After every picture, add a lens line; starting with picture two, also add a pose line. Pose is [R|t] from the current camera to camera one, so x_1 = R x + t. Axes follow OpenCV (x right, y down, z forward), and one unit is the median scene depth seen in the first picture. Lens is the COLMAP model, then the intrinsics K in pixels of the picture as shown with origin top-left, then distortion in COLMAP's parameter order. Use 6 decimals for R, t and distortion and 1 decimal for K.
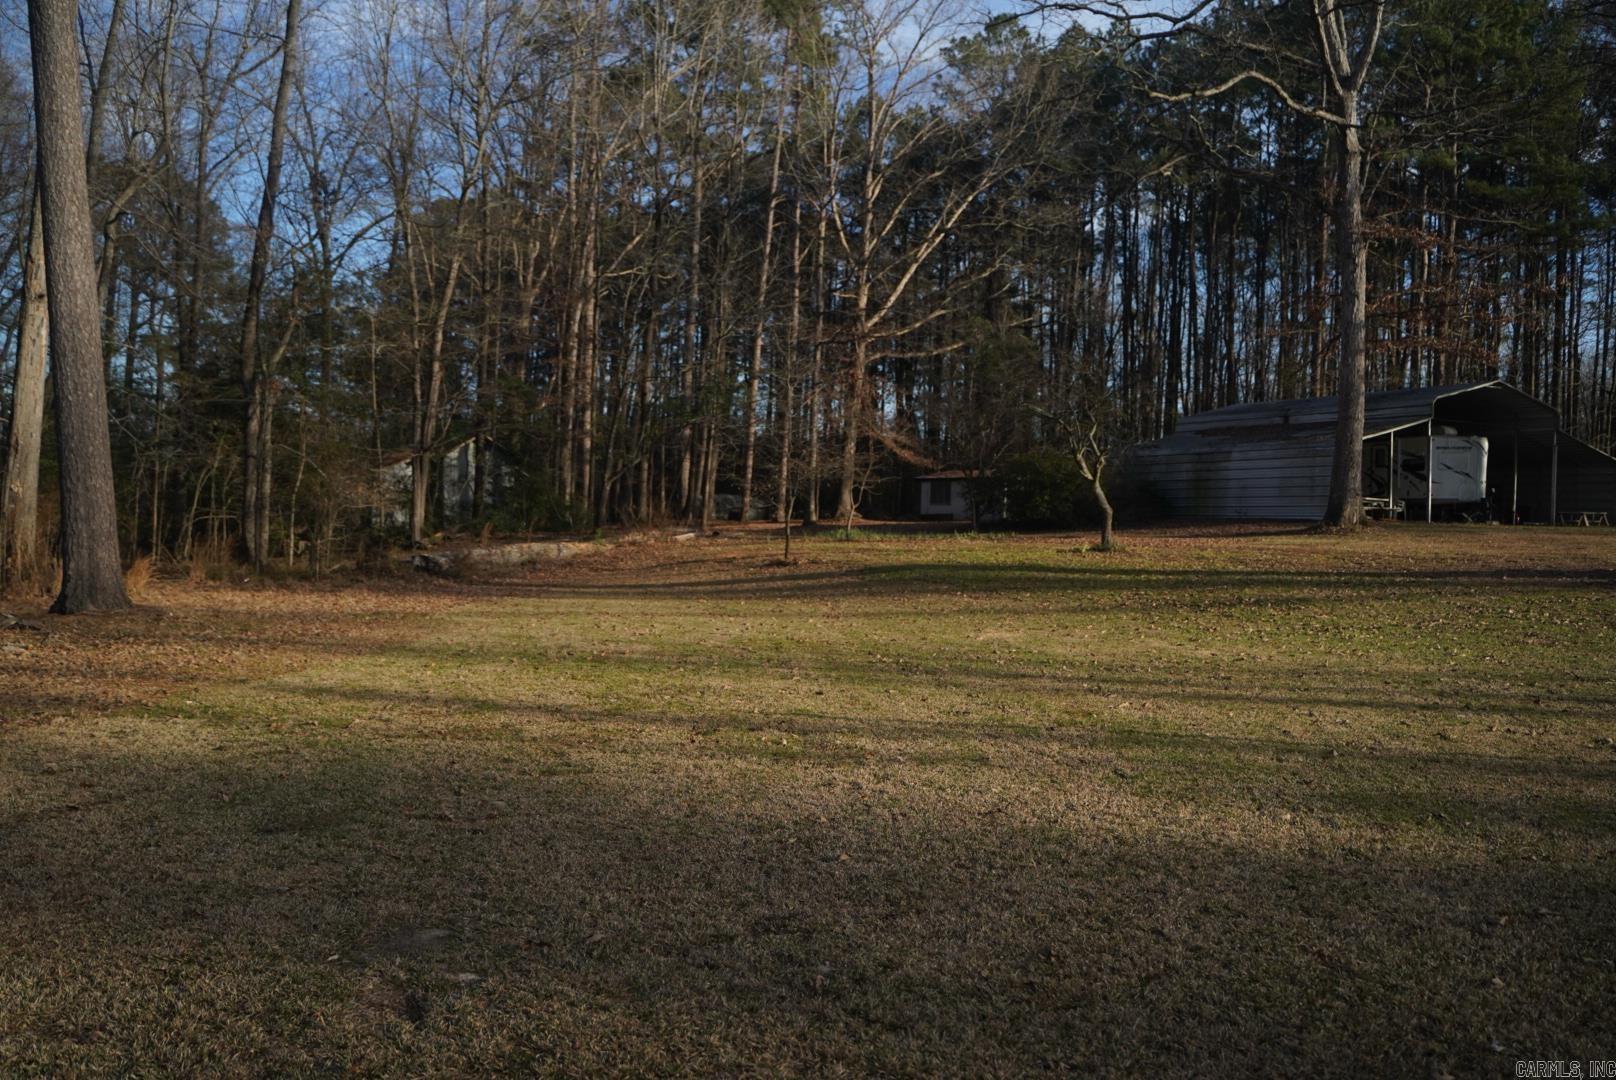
lens RADIAL K [[1323.7, 0, 796.3], [0, 1323.7, 536.1], [0, 0, 1]] dist [-0.117542, 0.099594]
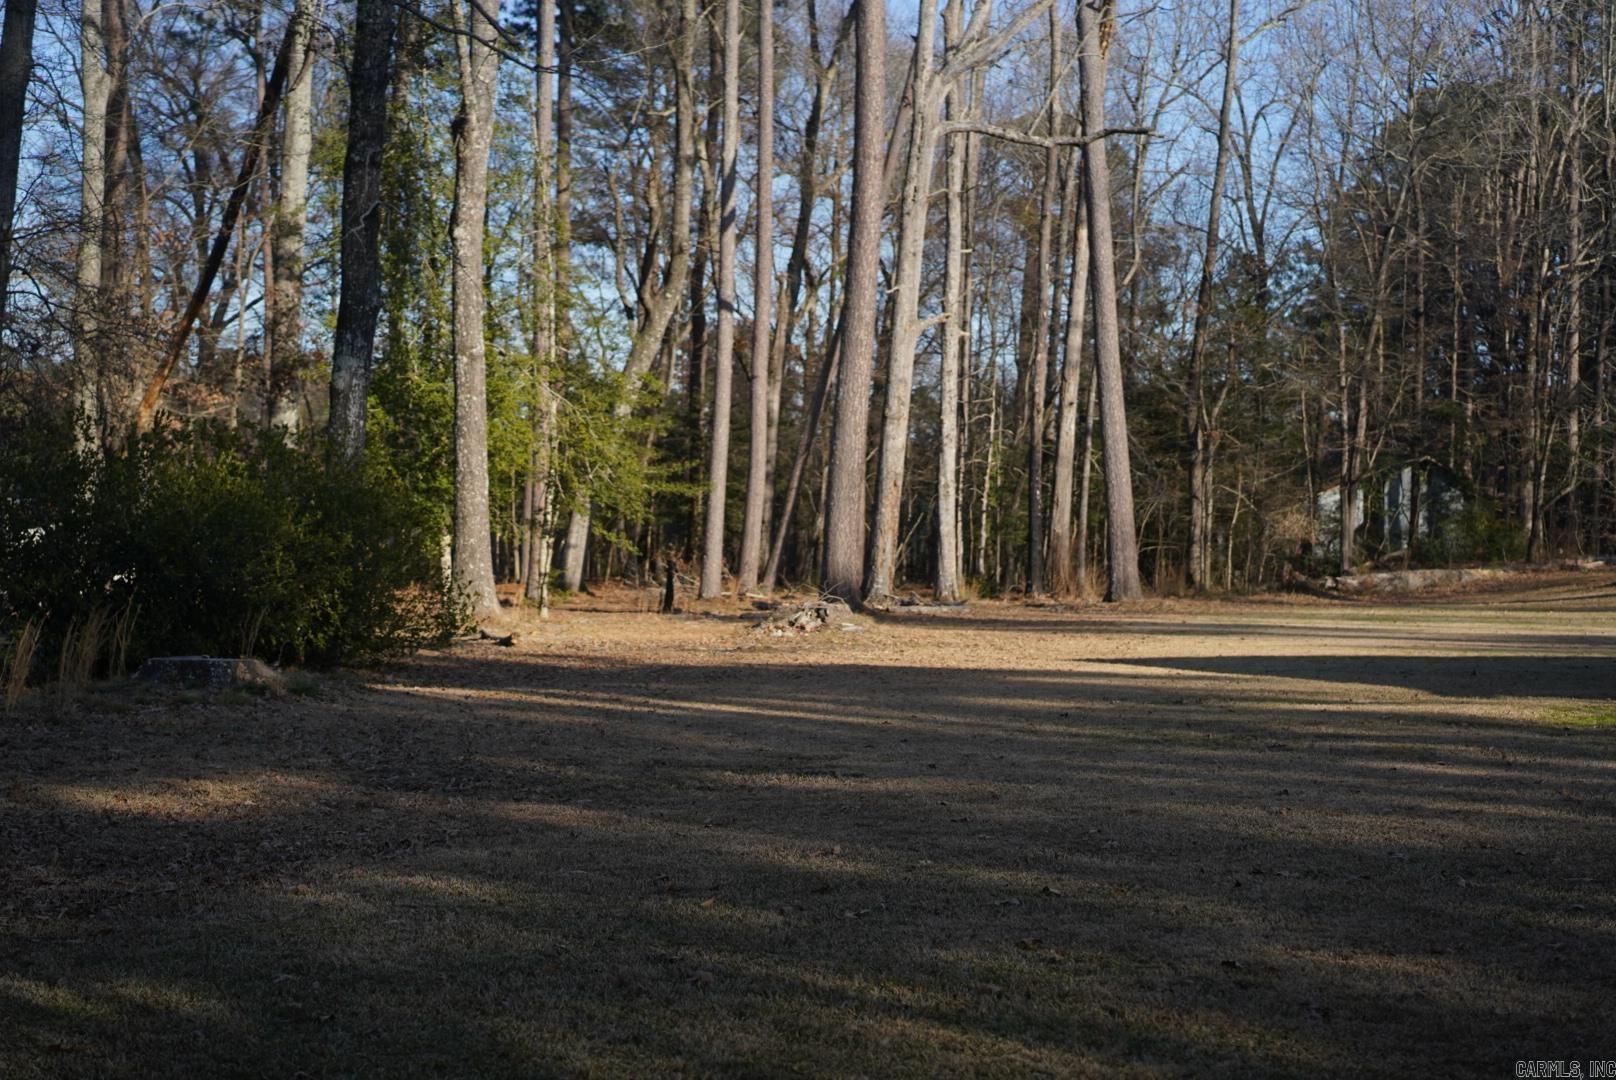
lens RADIAL K [[2509.3, 0, 808.0], [0, 2509.3, 540.0], [0, 0, 1]] dist [-0.012553, -0.011480]
pose [[0.862401, -0.009086, -0.506143, 0.354892], [0.000191, 0.999845, -0.017623, 0.015482], [0.506225, 0.015101, 0.862269, -0.944283]]
